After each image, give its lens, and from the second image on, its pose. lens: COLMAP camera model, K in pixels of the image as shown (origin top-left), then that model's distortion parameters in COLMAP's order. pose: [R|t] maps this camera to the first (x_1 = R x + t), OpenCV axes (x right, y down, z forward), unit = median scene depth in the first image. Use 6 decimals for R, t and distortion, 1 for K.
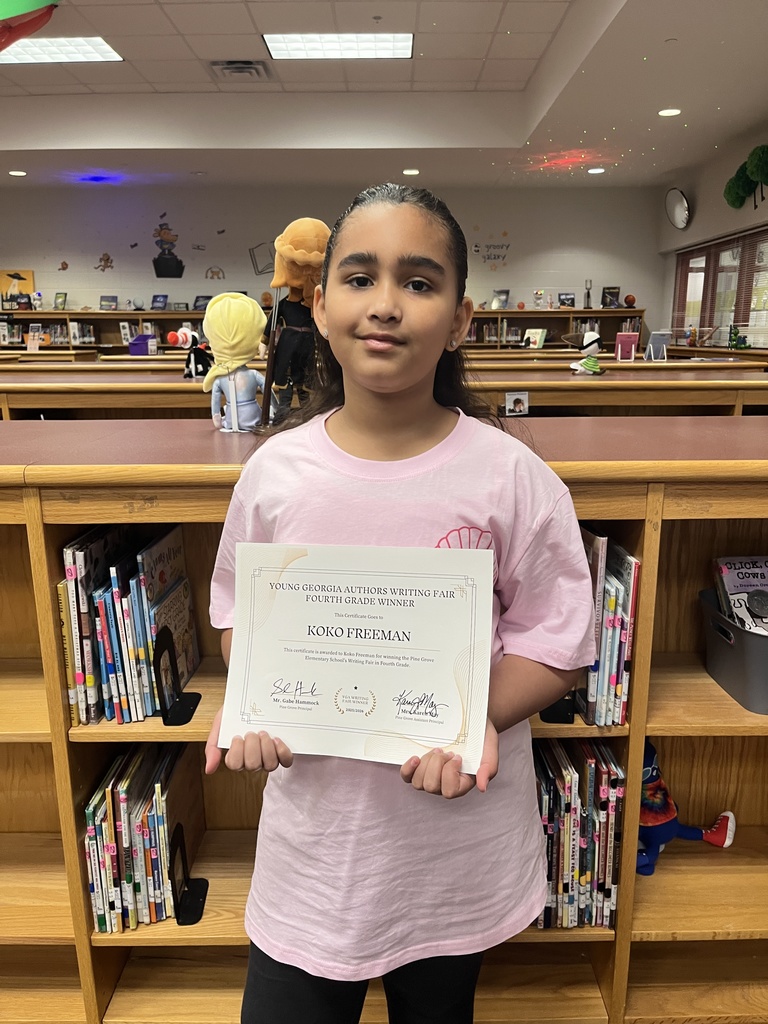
lens RADIAL K [[774.1, 0, 405.8], [0, 774.1, 514.0], [0, 0, 1]] dist [0.047611, -0.086837]
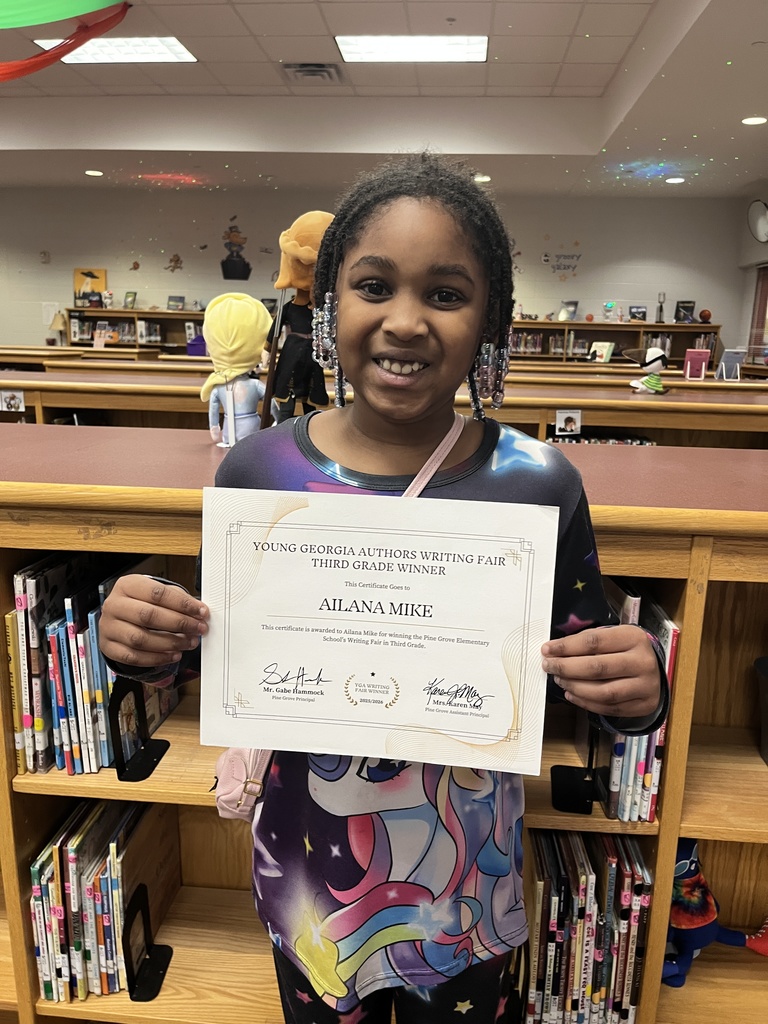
lens RADIAL K [[774.9, 0, 407.1], [0, 774.9, 509.7], [0, 0, 1]] dist [0.062386, -0.109415]
pose [[0.995840, 0.048567, -0.077094, 0.056093], [-0.049734, 0.998674, -0.013290, -0.031875], [0.076346, 0.017069, 0.996935, 0.118678]]
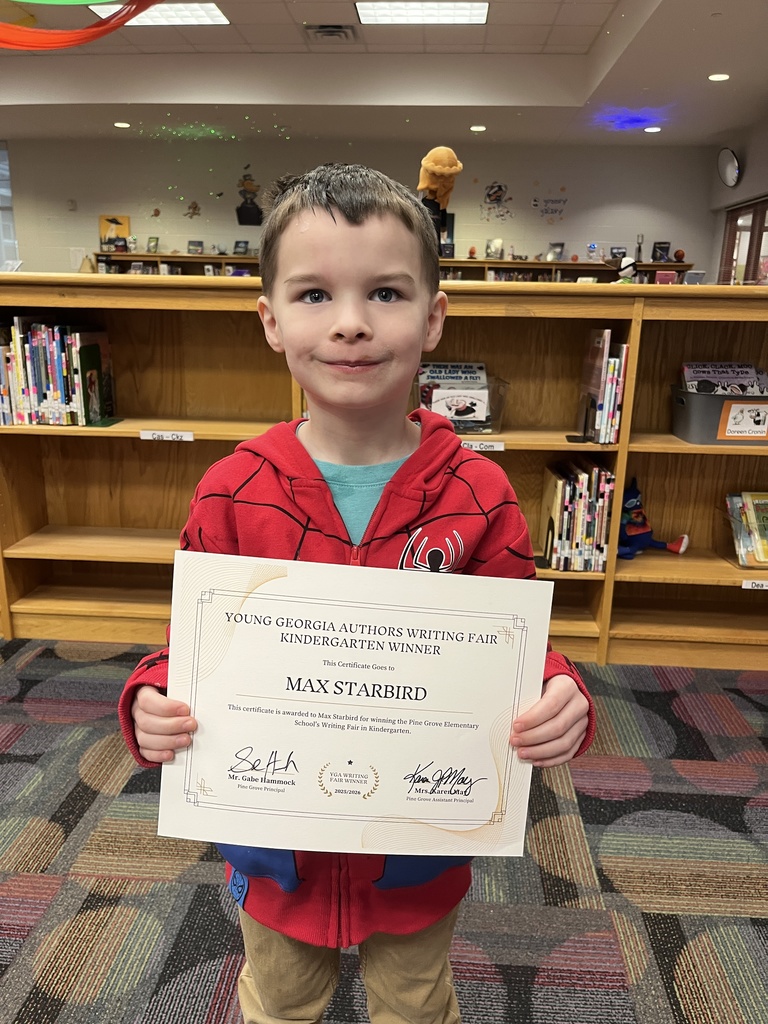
lens RADIAL K [[773.9, 0, 395.9], [0, 773.9, 514.4], [0, 0, 1]] dist [0.050960, -0.088909]
pose [[0.996906, 0.044278, -0.064950, -0.076513], [-0.041413, 0.998137, 0.044810, 0.310715], [0.066814, -0.041982, 0.996882, -0.653999]]
